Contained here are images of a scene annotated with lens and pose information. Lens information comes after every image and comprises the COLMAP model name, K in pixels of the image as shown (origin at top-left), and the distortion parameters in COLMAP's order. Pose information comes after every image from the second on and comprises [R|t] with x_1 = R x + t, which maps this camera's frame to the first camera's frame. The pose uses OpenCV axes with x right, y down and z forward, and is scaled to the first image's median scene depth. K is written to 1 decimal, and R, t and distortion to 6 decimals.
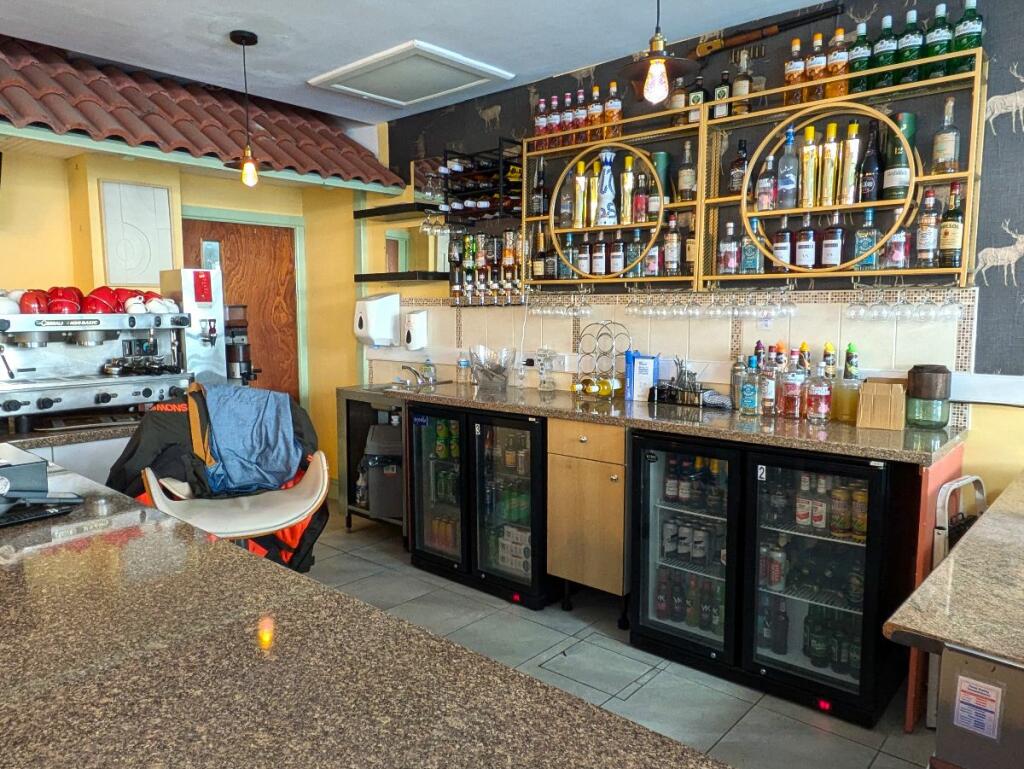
lens RADIAL K [[719.3, 0, 504.5], [0, 719.3, 383.1], [0, 0, 1]] dist [-0.004843, -0.003588]
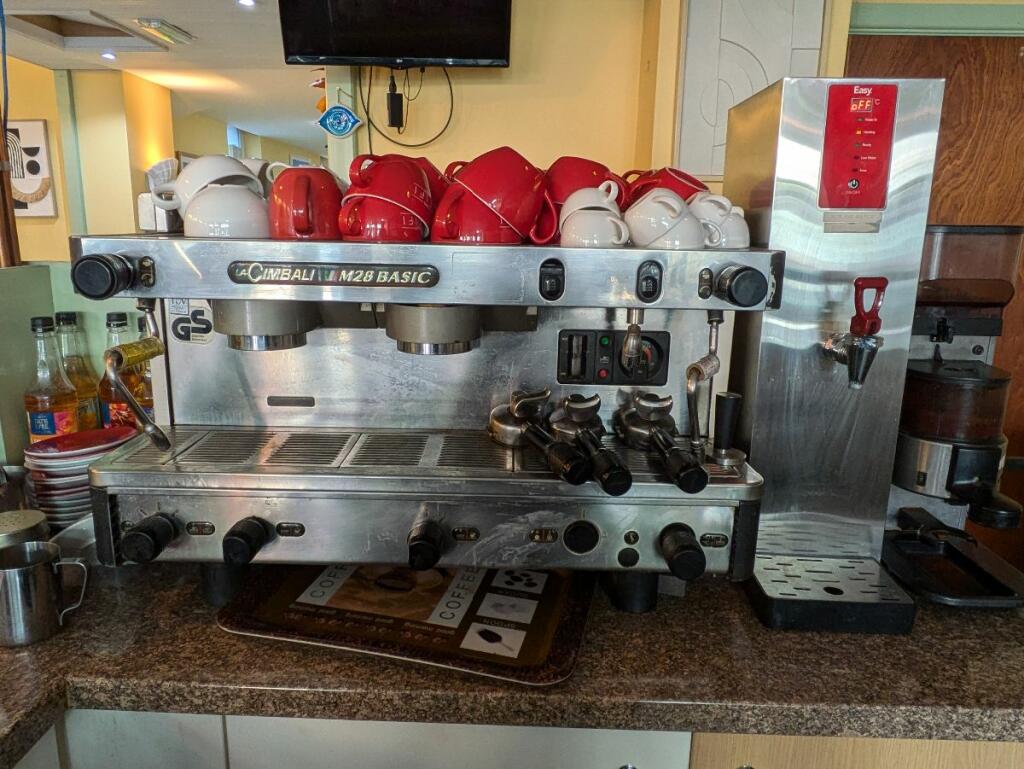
lens RADIAL K [[704.0, 0, 494.8], [0, 704.0, 382.4], [0, 0, 1]] dist [0.001140, 0.002335]
pose [[0.630429, 0.188955, -0.752898, -0.304962], [-0.099426, 0.981588, 0.163096, -0.082668], [0.769853, -0.027963, 0.637609, 0.757084]]
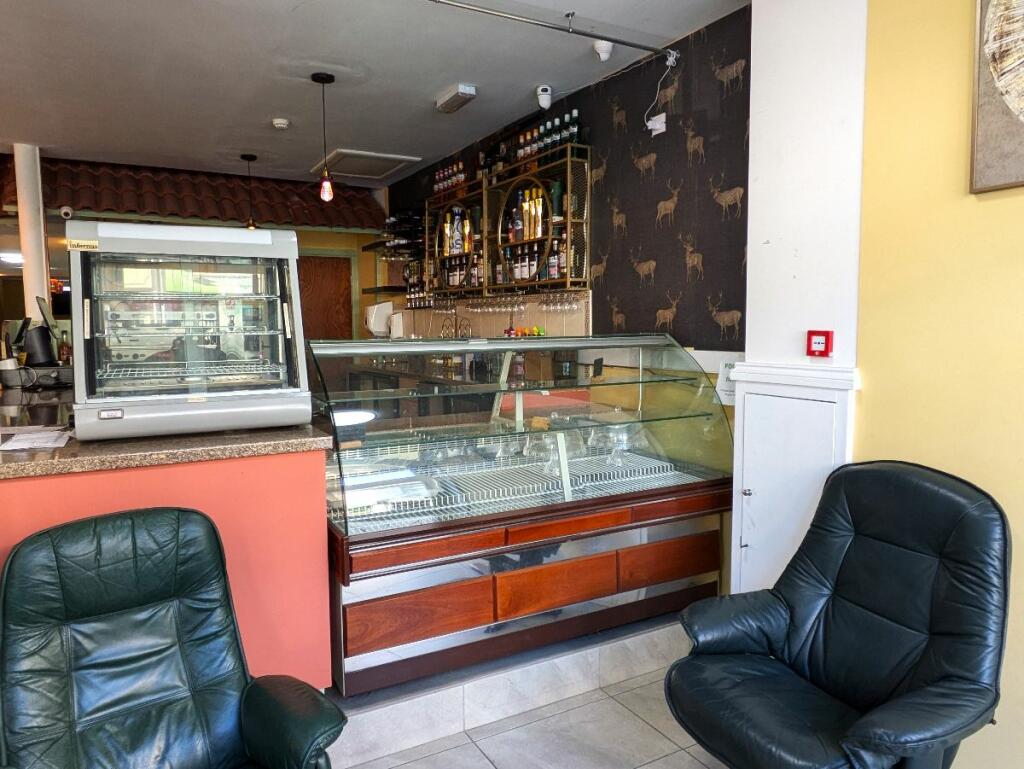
lens RADIAL K [[704.0, 0, 494.8], [0, 704.0, 382.4], [0, 0, 1]] dist [0.001140, 0.002335]
pose [[0.937968, 0.028797, -0.345523, 0.833833], [-0.035148, 0.999308, -0.012130, 0.078772], [0.344935, 0.023522, 0.938332, -0.425498]]
